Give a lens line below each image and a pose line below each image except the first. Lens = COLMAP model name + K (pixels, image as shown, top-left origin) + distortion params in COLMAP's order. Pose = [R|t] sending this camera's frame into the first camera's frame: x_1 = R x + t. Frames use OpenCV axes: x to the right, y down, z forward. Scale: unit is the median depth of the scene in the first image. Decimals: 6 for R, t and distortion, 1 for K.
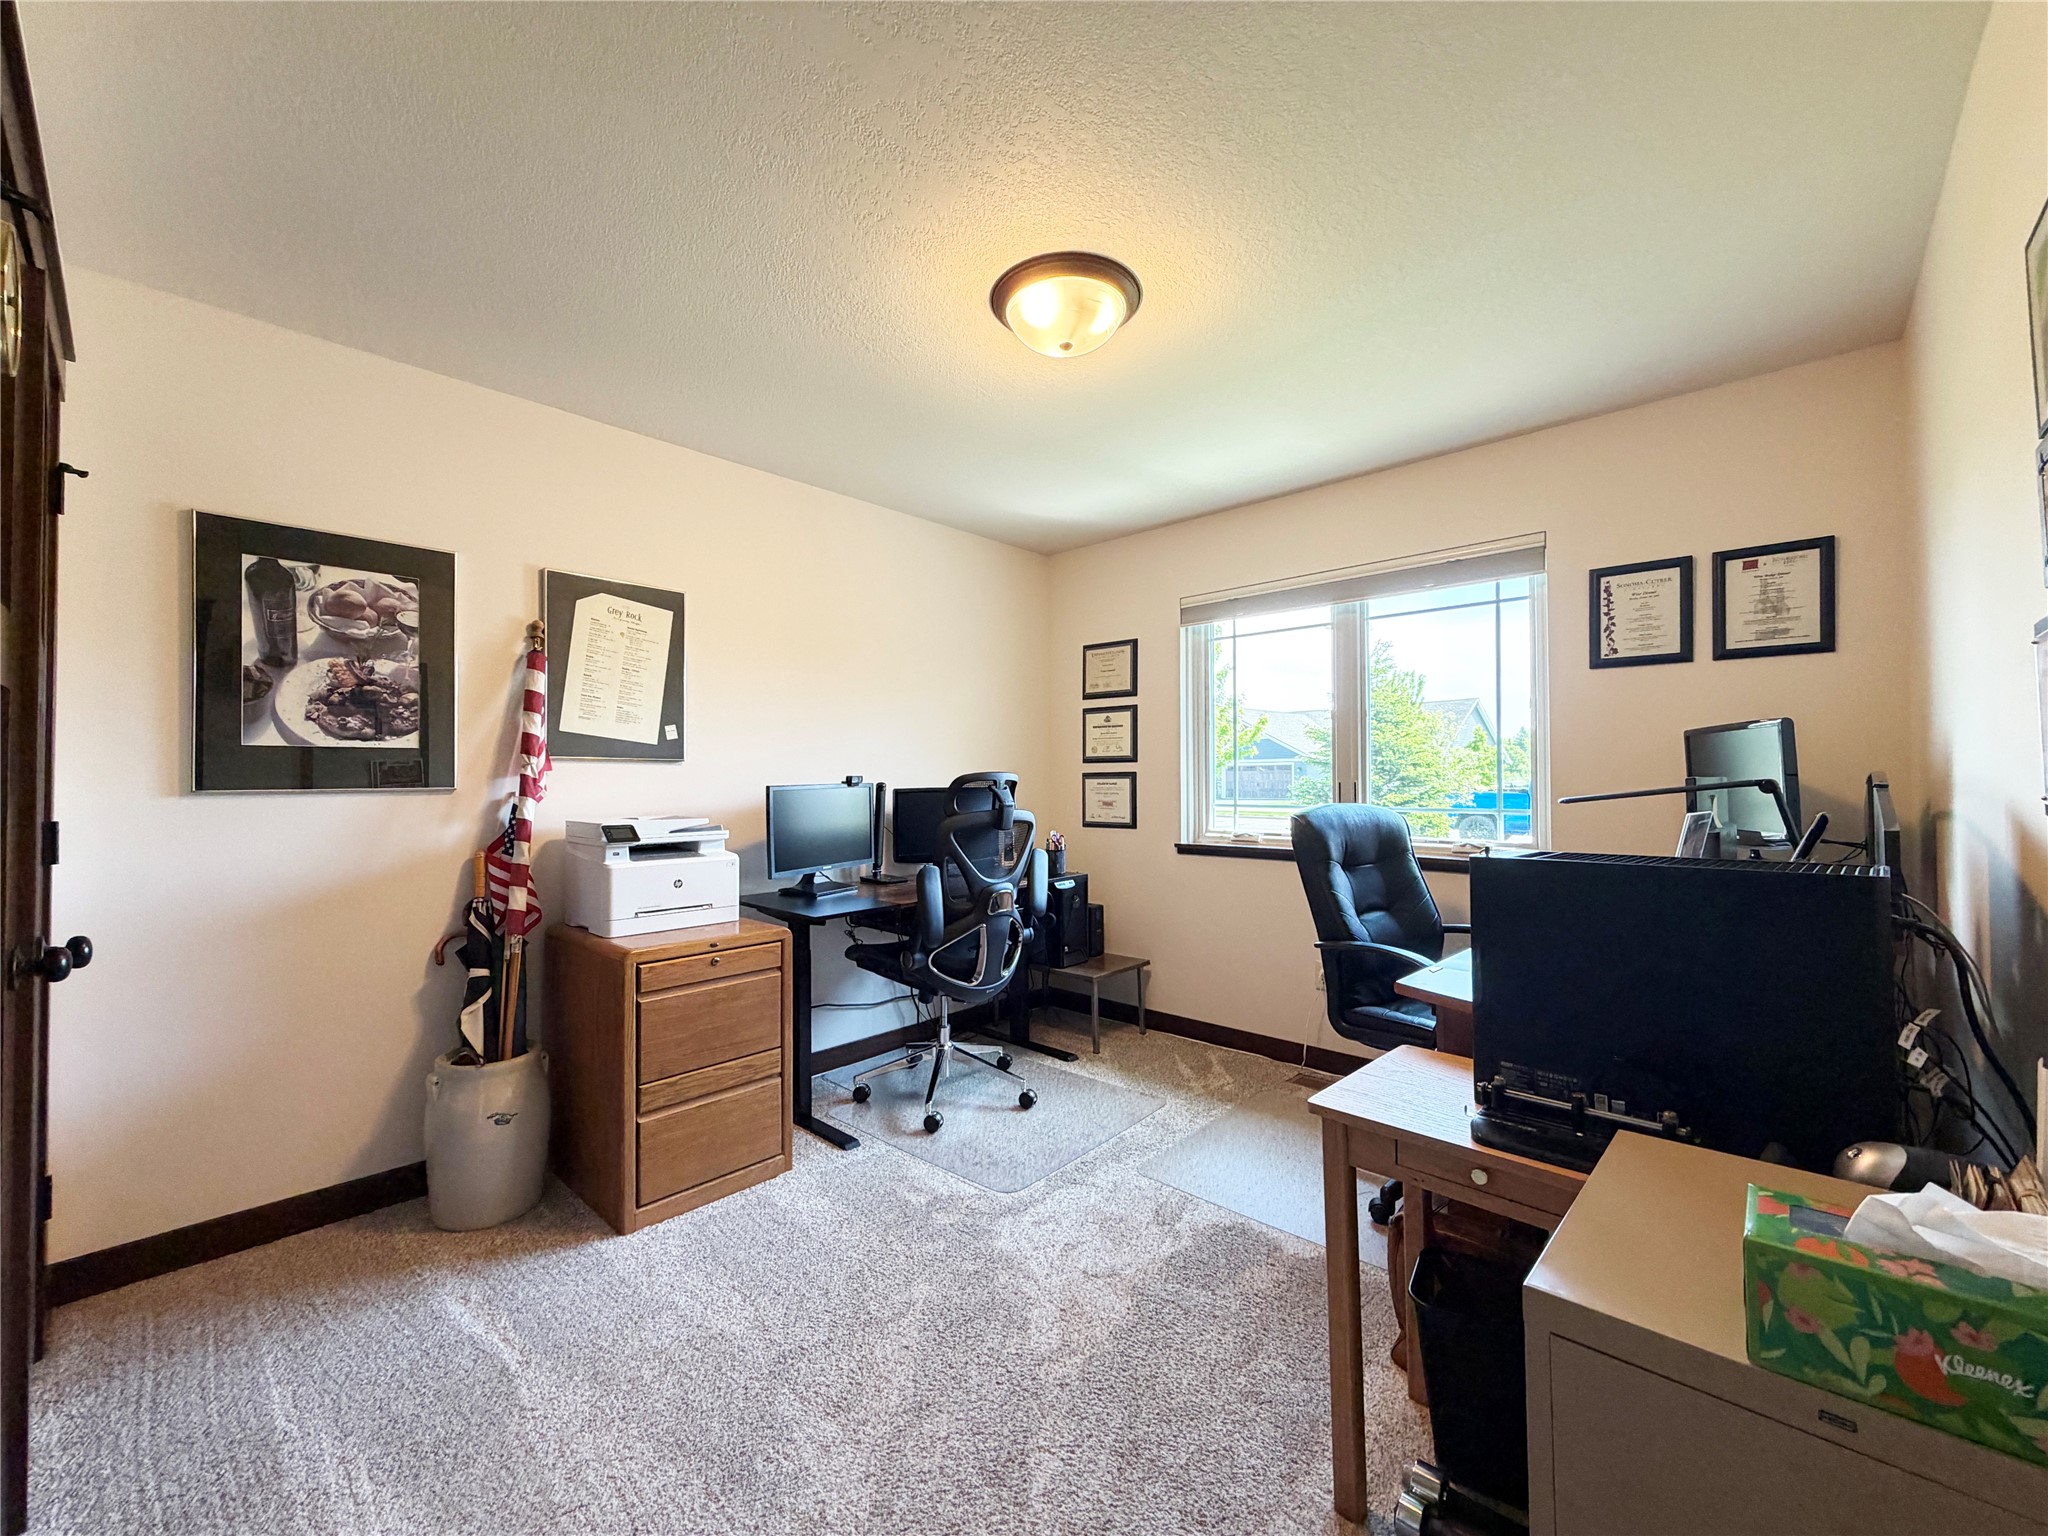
lens RADIAL K [[816.8, 0, 1019.5], [0, 816.8, 770.7], [0, 0, 1]] dist [0.000944, -0.000827]
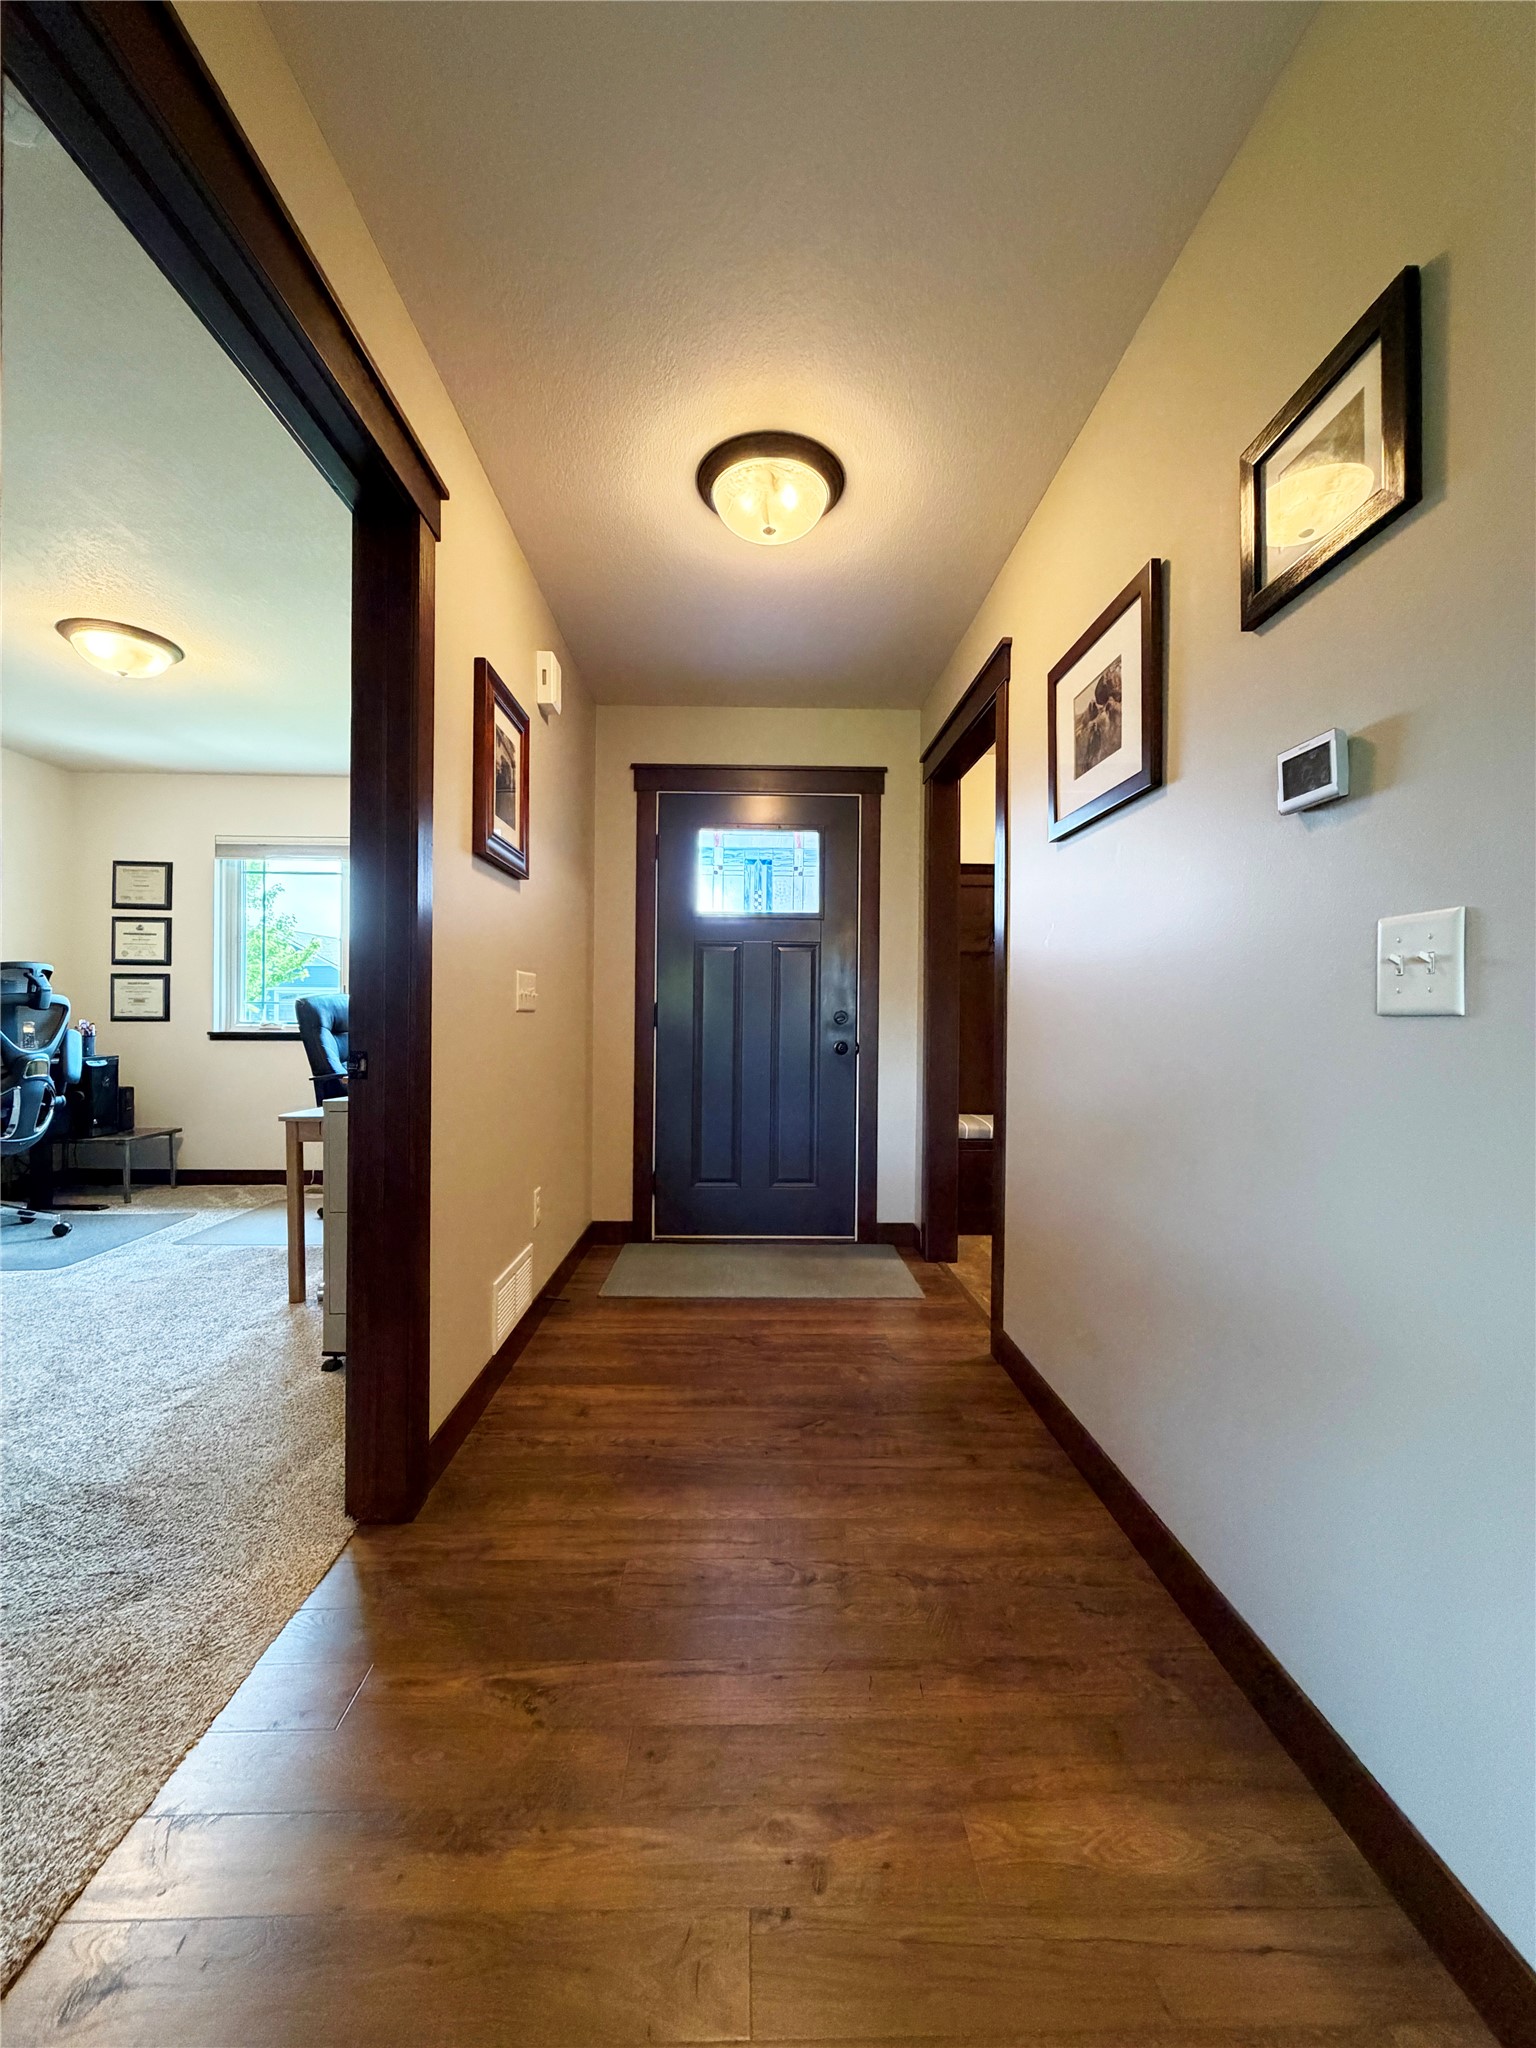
lens RADIAL K [[816.8, 0, 768.0], [0, 816.8, 1024.0], [0, 0, 1]] dist [0.000944, -0.000827]
pose [[0.706964, 0.006463, 0.707220, -0.088369], [-0.023057, 0.999637, 0.013914, 0.040184], [-0.706873, -0.026143, 0.706857, -0.494385]]
